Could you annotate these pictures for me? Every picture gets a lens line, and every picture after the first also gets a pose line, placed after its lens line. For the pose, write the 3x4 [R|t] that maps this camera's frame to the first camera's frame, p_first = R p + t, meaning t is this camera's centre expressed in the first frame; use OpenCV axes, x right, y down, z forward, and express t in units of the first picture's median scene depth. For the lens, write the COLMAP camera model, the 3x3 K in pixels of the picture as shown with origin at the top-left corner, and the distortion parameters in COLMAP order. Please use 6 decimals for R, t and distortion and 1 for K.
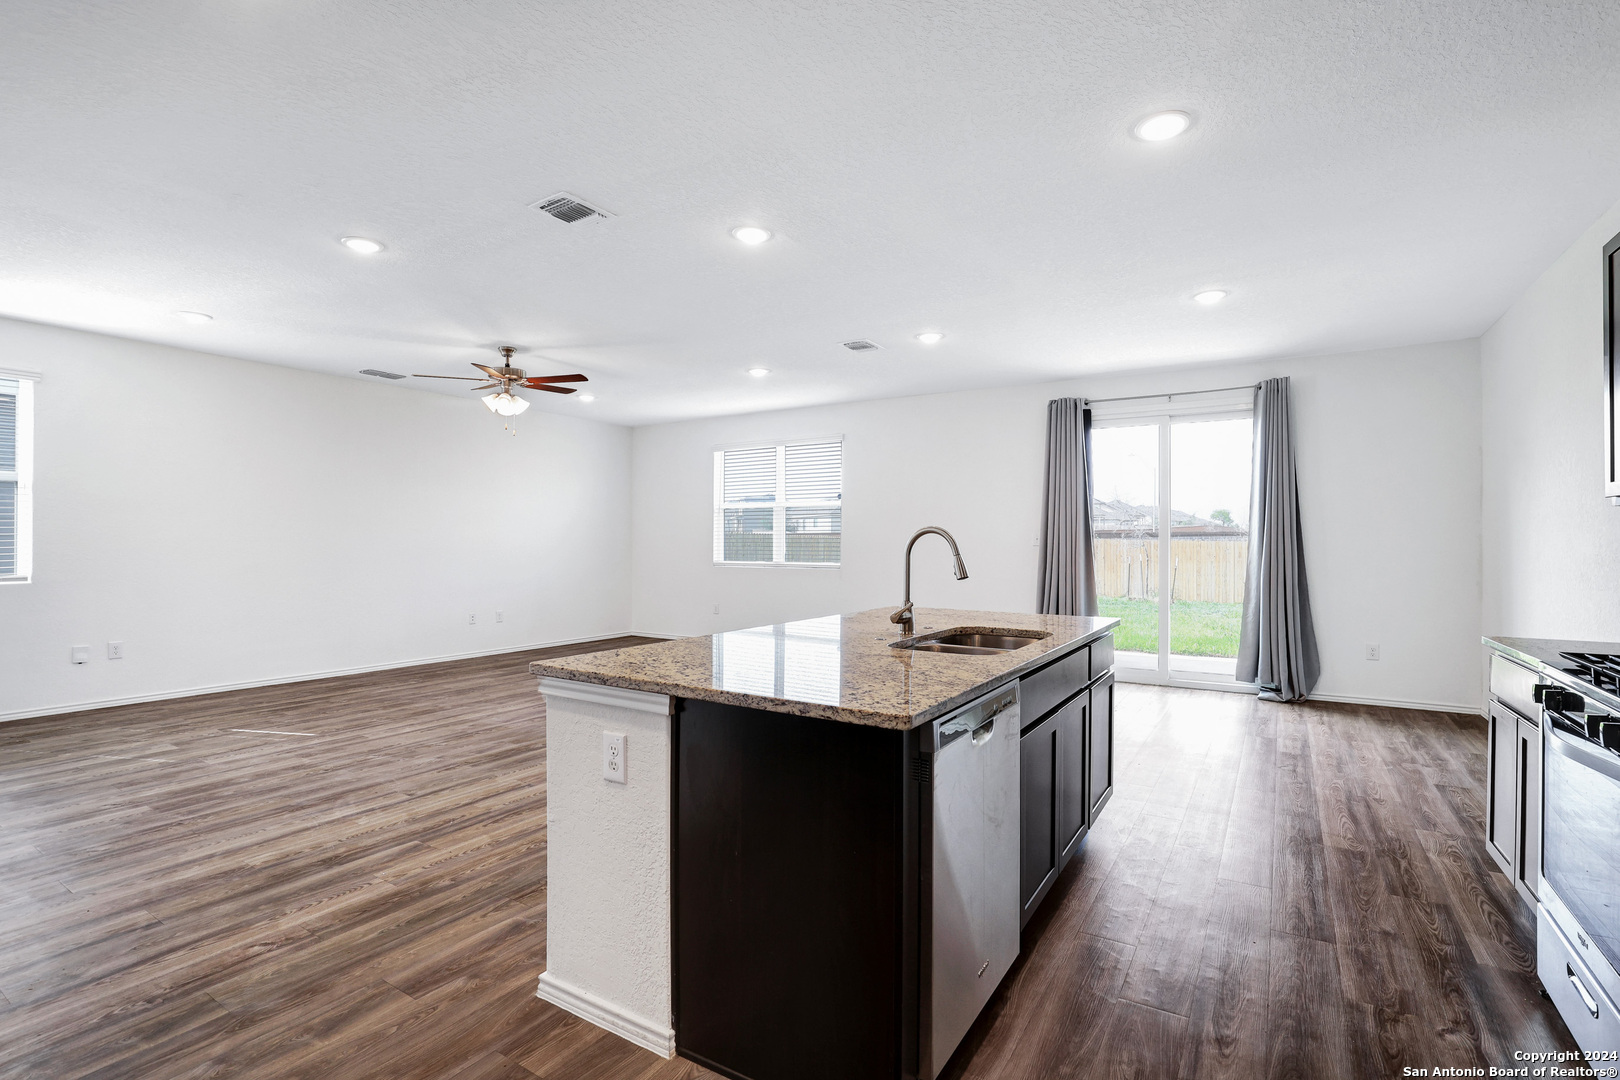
lens RADIAL K [[740.9, 0, 822.1], [0, 740.9, 538.3], [0, 0, 1]] dist [-0.023240, 0.001215]
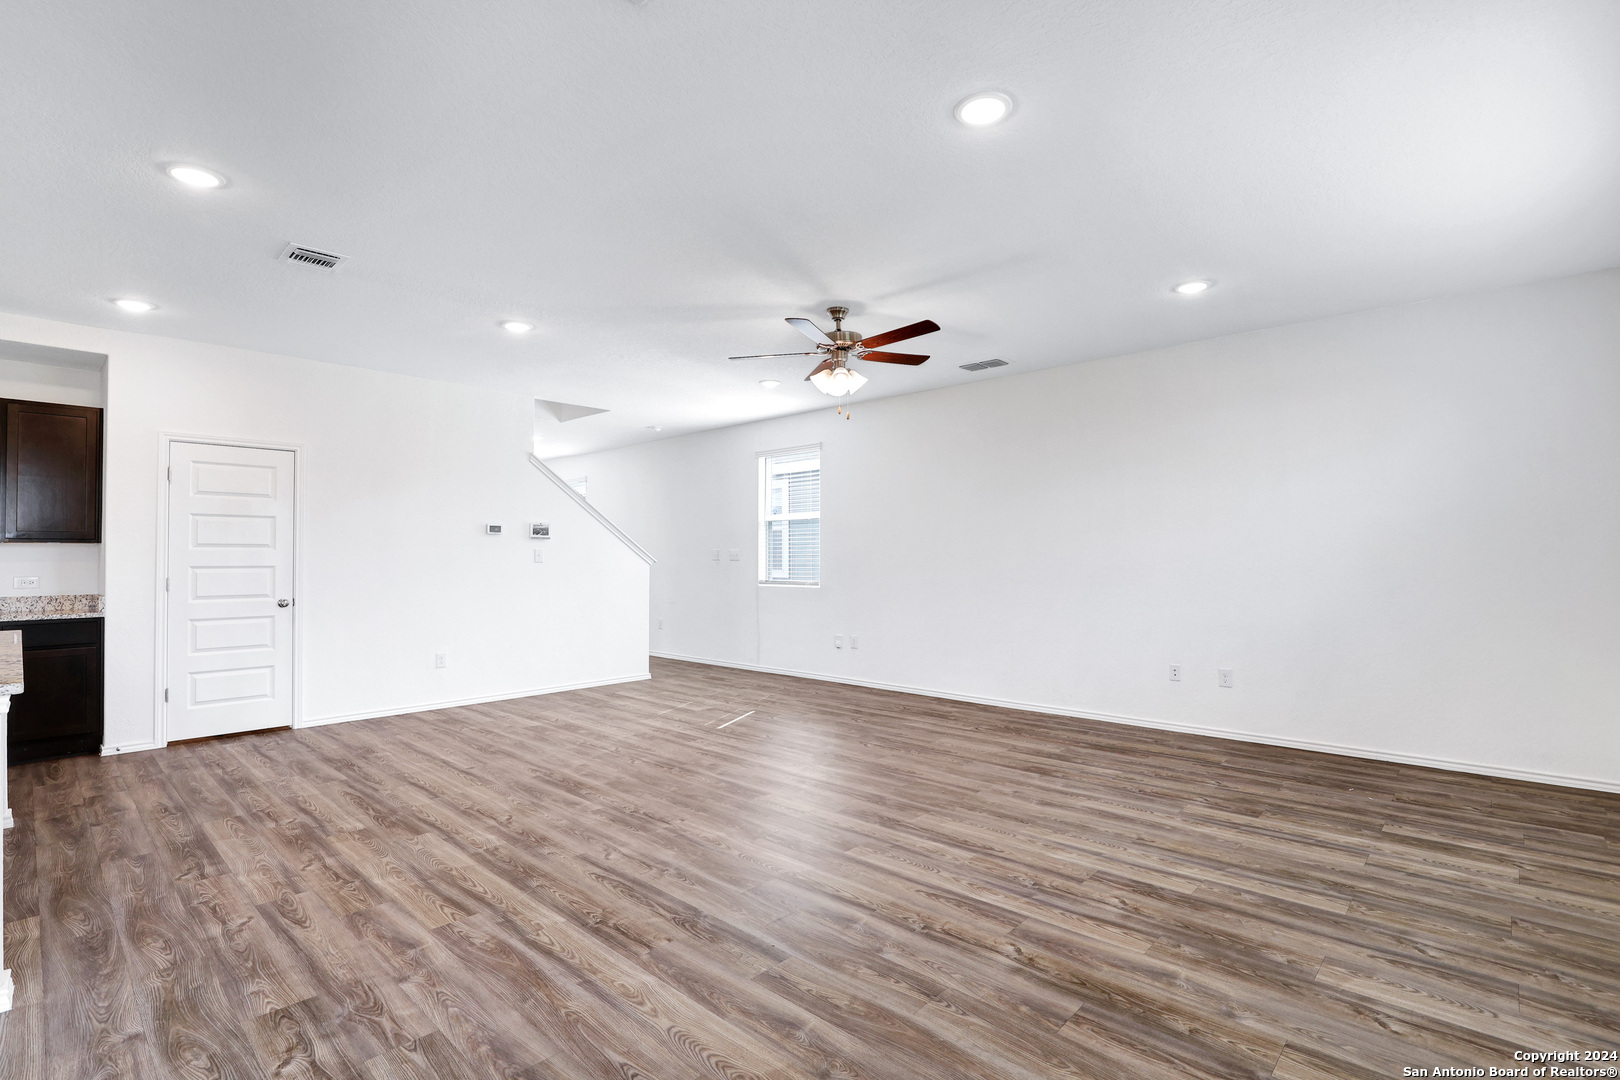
lens RADIAL K [[740.9, 0, 810.3], [0, 740.9, 542.6], [0, 0, 1]] dist [-0.023240, 0.001215]
pose [[-0.187739, -0.028185, -0.981814, 0.574721], [0.013455, 0.999421, -0.031263, 0.021372], [0.982127, -0.019080, -0.187251, 1.886470]]
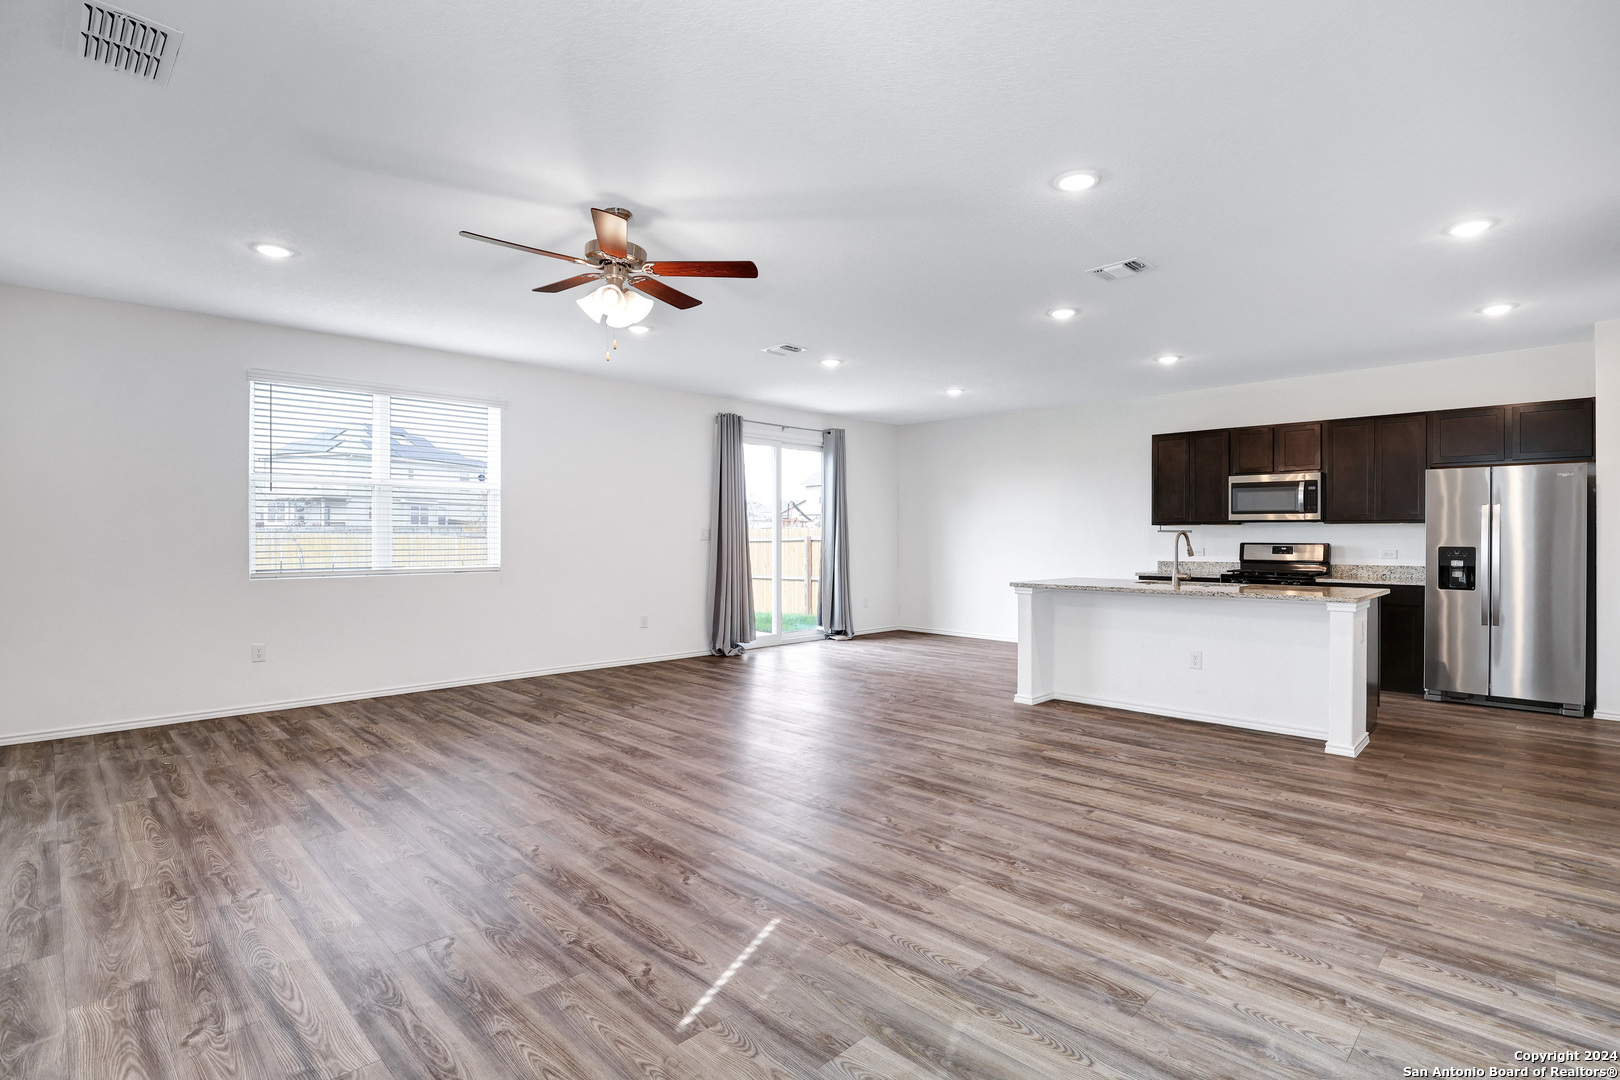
lens RADIAL K [[775.2, 0, 806.0], [0, 775.2, 541.9], [0, 0, 1]] dist [-0.018939, -0.001709]
pose [[0.229530, -0.011723, 0.973231, -1.692808], [-0.009700, 0.999850, 0.014331, -0.009095], [-0.973253, -0.012730, 0.229382, 1.193040]]
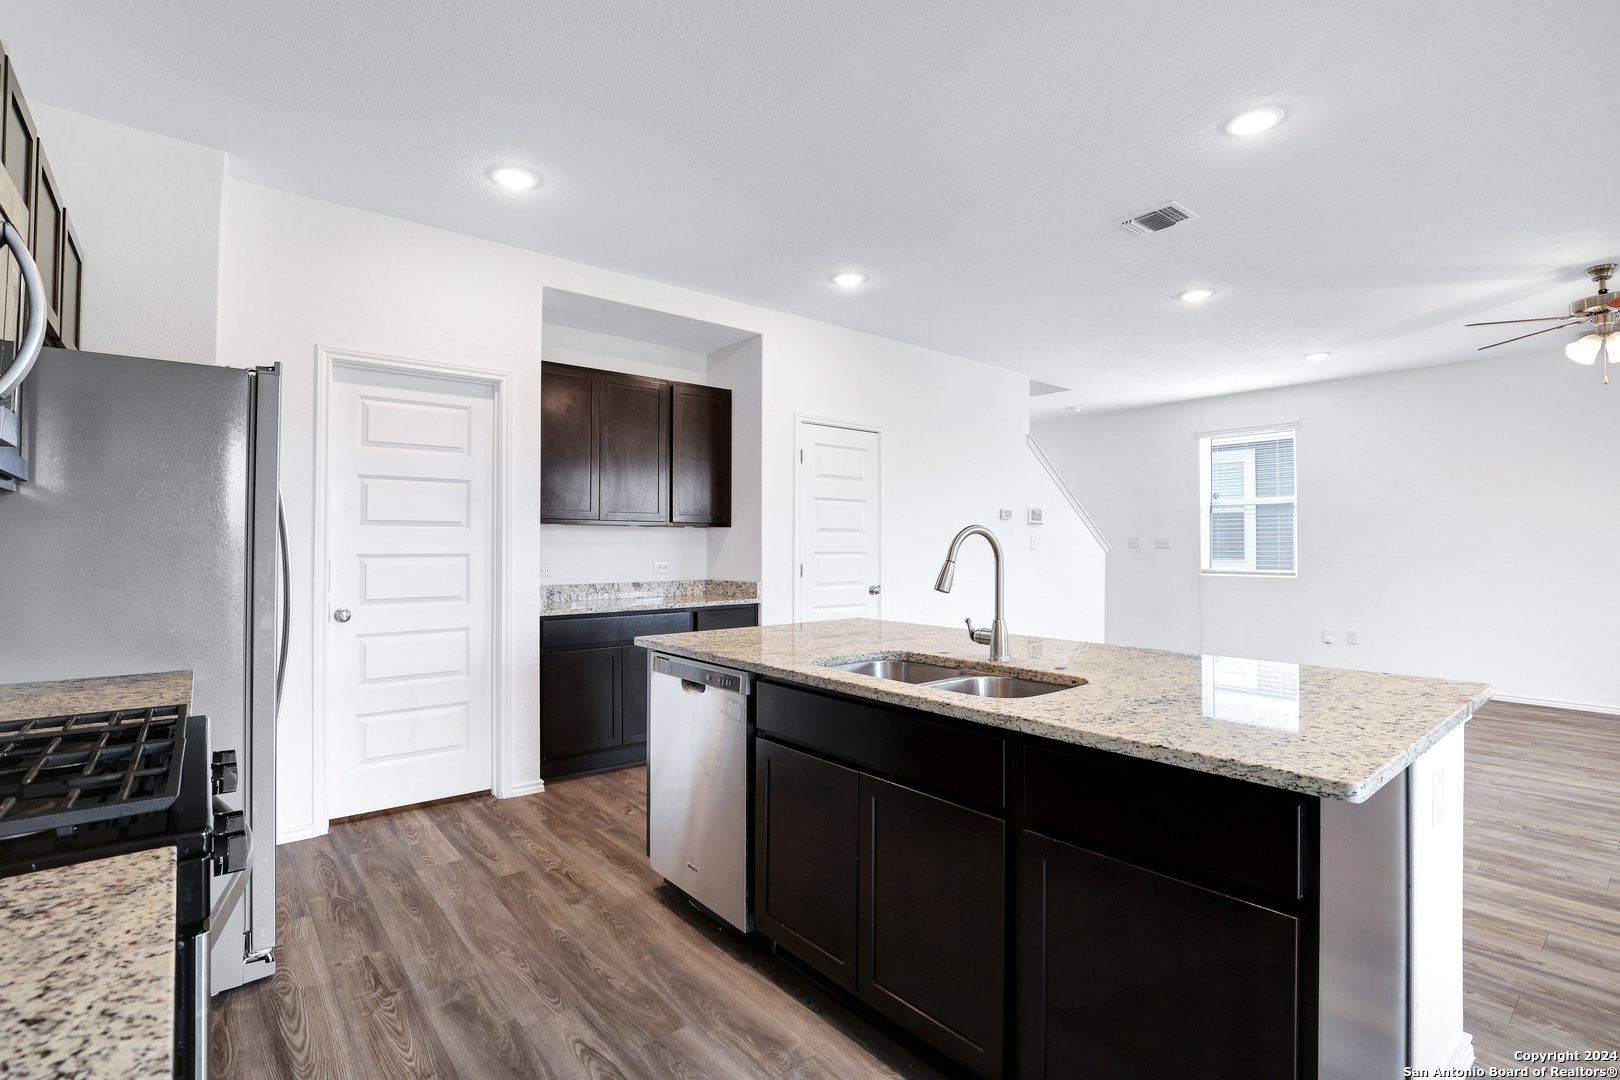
lens RADIAL K [[740.9, 0, 823.8], [0, 740.9, 534.2], [0, 0, 1]] dist [-0.023240, 0.001215]
pose [[-0.302652, -0.021792, -0.952852, 0.744297], [0.007769, 0.999649, -0.025330, 0.009203], [0.953069, -0.015069, -0.302376, 0.849469]]
